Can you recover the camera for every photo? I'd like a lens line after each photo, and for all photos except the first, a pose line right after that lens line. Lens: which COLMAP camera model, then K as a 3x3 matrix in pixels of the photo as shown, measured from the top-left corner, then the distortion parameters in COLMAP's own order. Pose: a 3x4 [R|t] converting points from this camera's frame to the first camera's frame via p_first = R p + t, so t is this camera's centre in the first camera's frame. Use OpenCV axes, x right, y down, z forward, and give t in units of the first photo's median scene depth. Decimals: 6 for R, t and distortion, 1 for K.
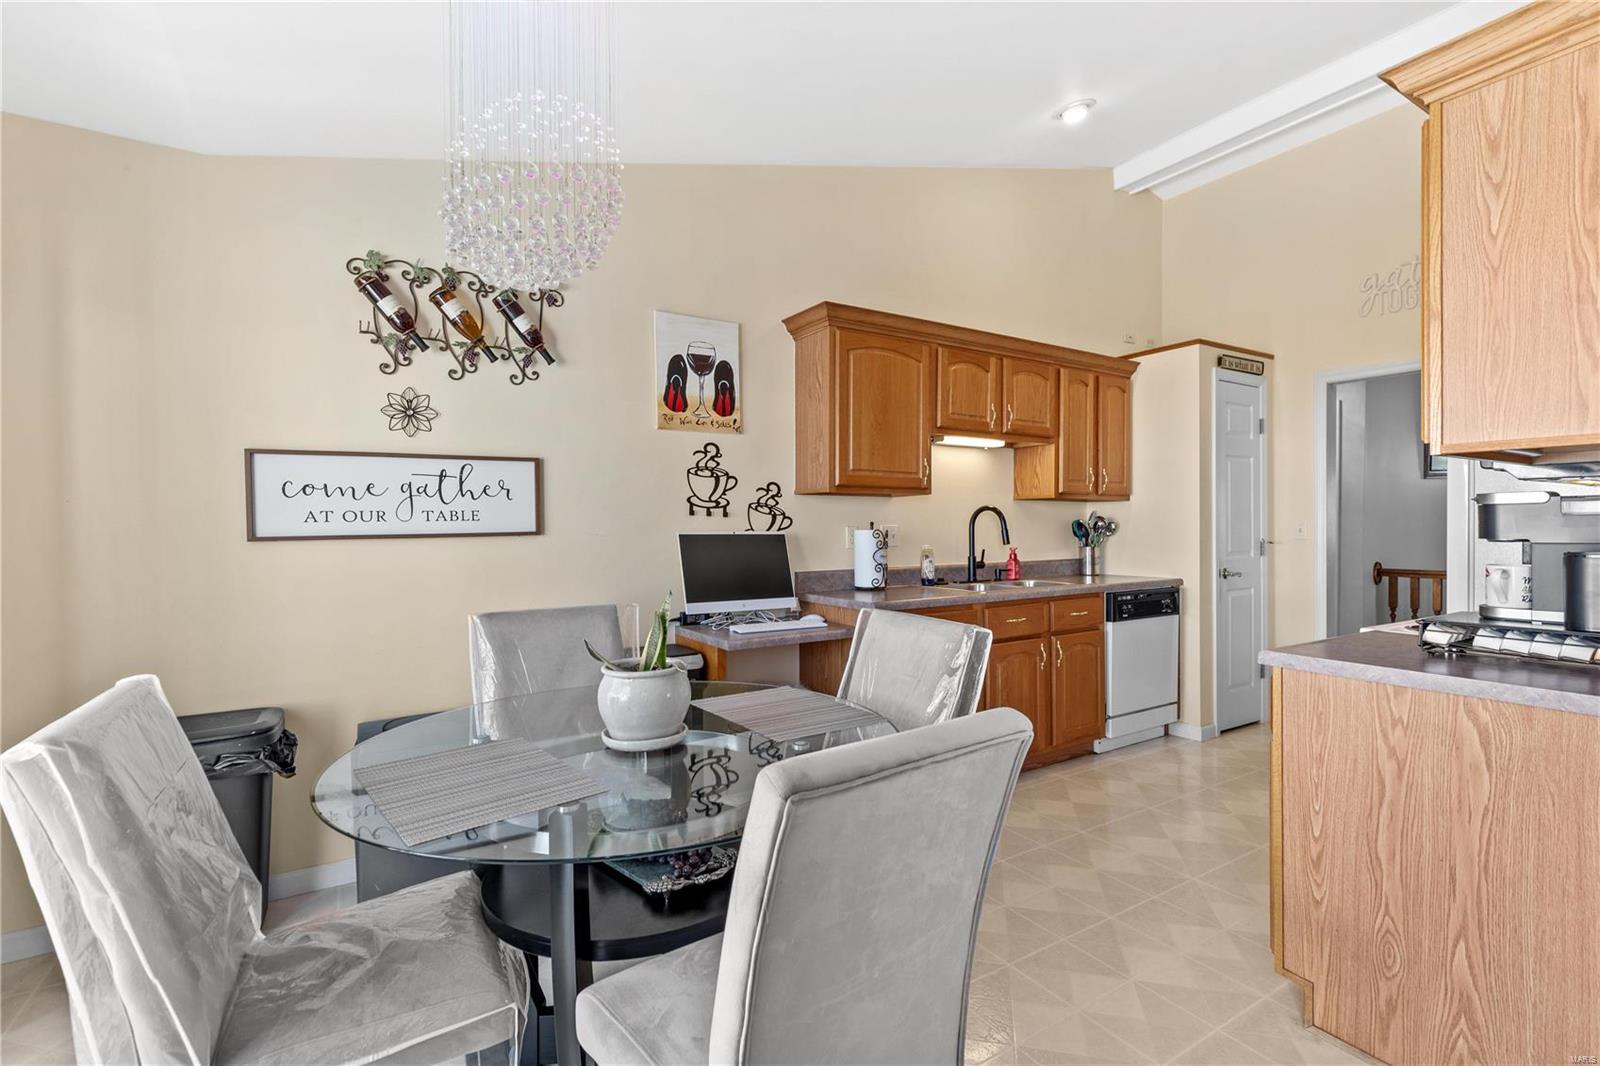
lens RADIAL K [[729.2, 0, 800.0], [0, 729.2, 533.0], [0, 0, 1]] dist [0.000294, -0.000226]
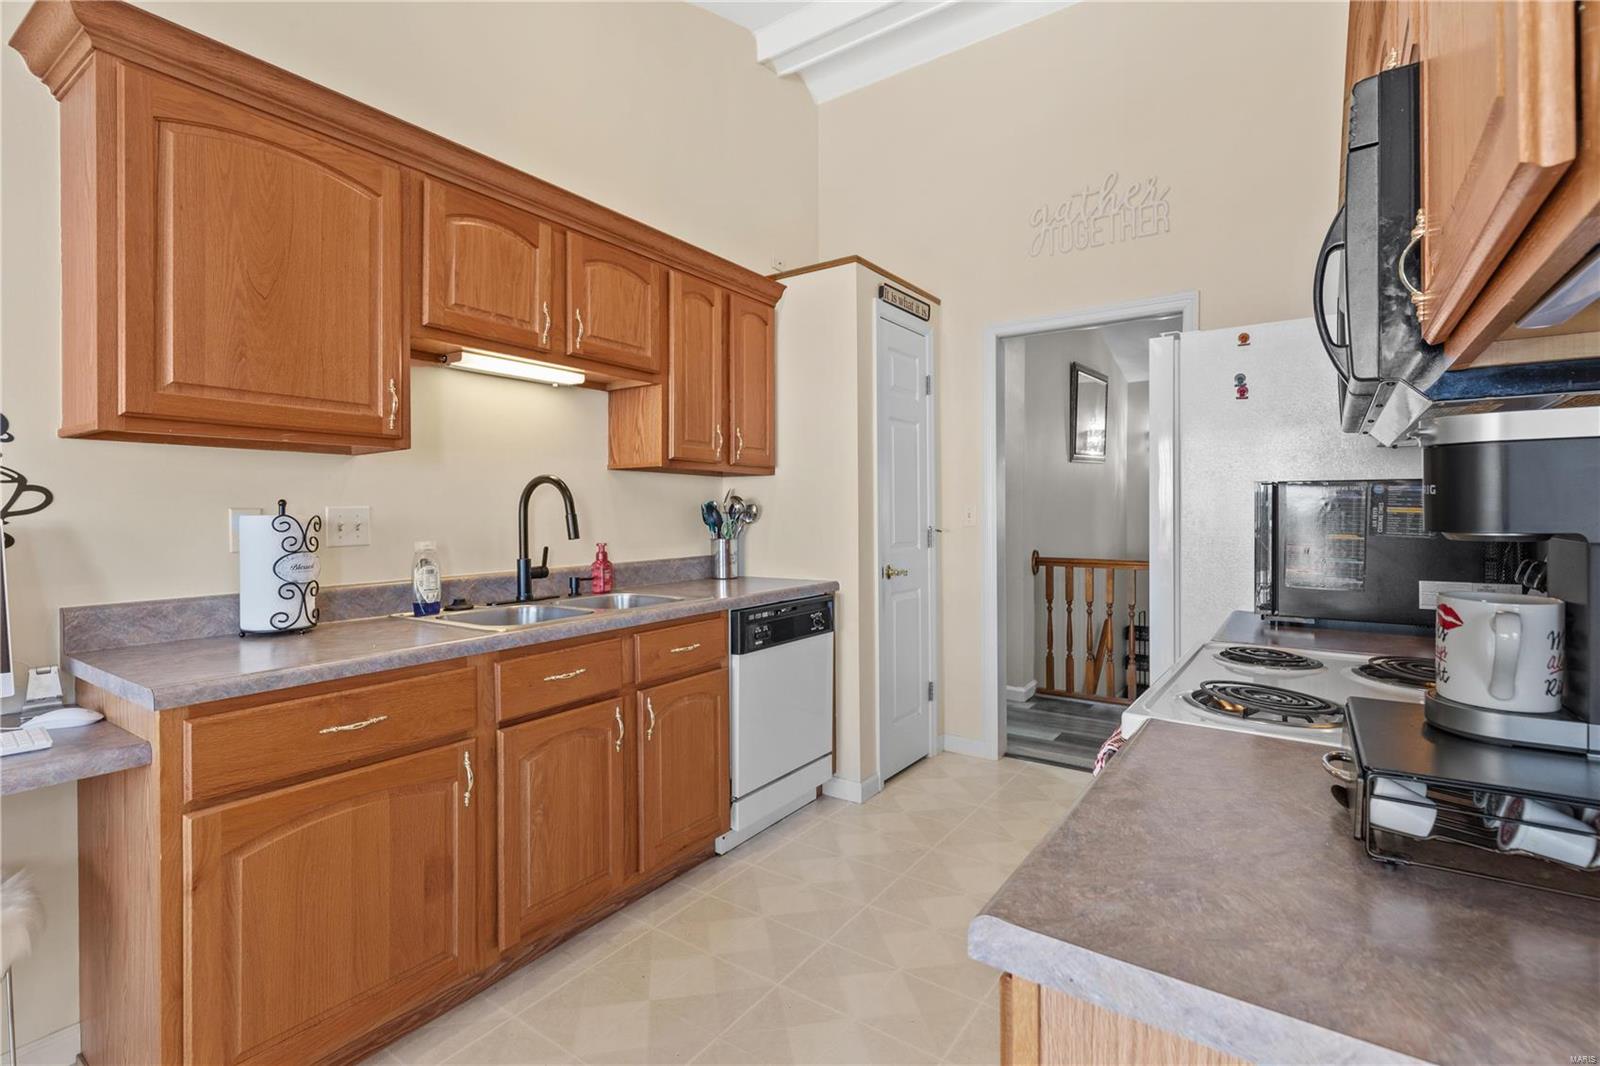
lens RADIAL K [[742.5, 0, 805.4], [0, 742.5, 515.7], [0, 0, 1]] dist [-0.000466, -0.000500]
pose [[0.916887, -0.001744, 0.399143, 0.202386], [0.003888, 0.999982, -0.004562, -0.000281], [-0.399127, 0.005735, 0.916878, 0.338205]]
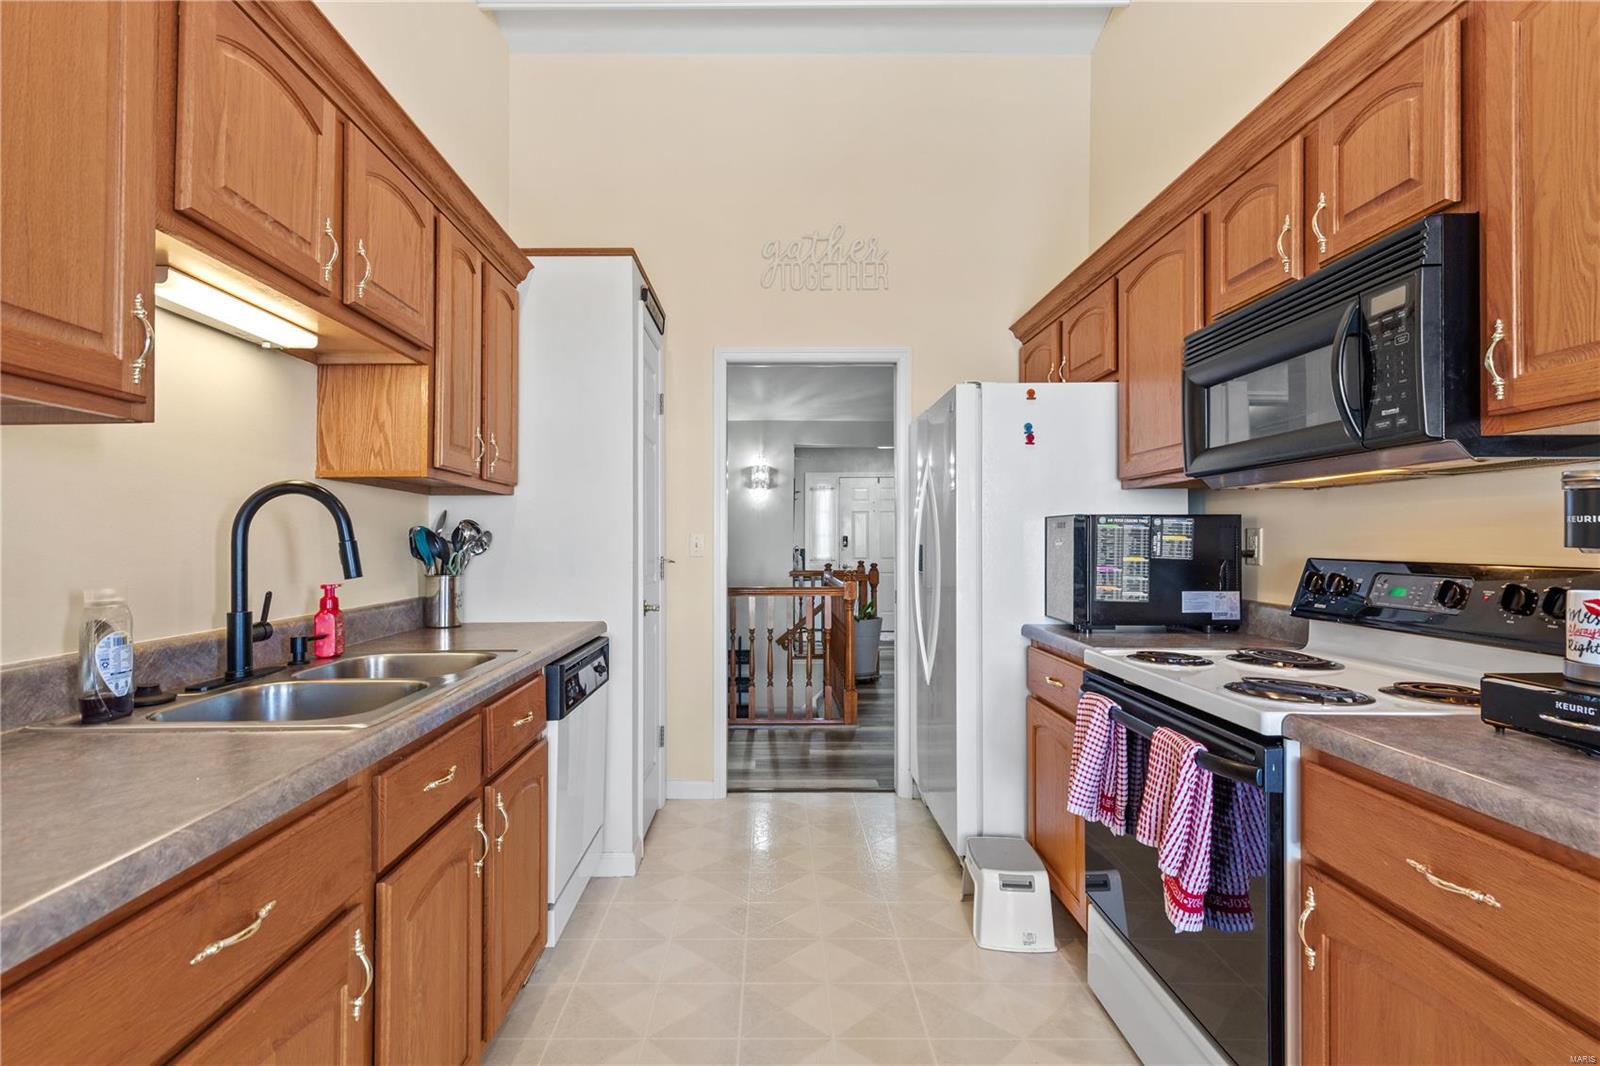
lens RADIAL K [[764.5, 0, 776.1], [0, 764.5, 534.4], [0, 0, 1]] dist [0.001335, 0.000132]
pose [[0.526204, 0.011913, 0.850275, 0.041387], [0.008936, 0.999769, -0.019538, 0.001586], [-0.850311, 0.017879, 0.525976, 0.543432]]
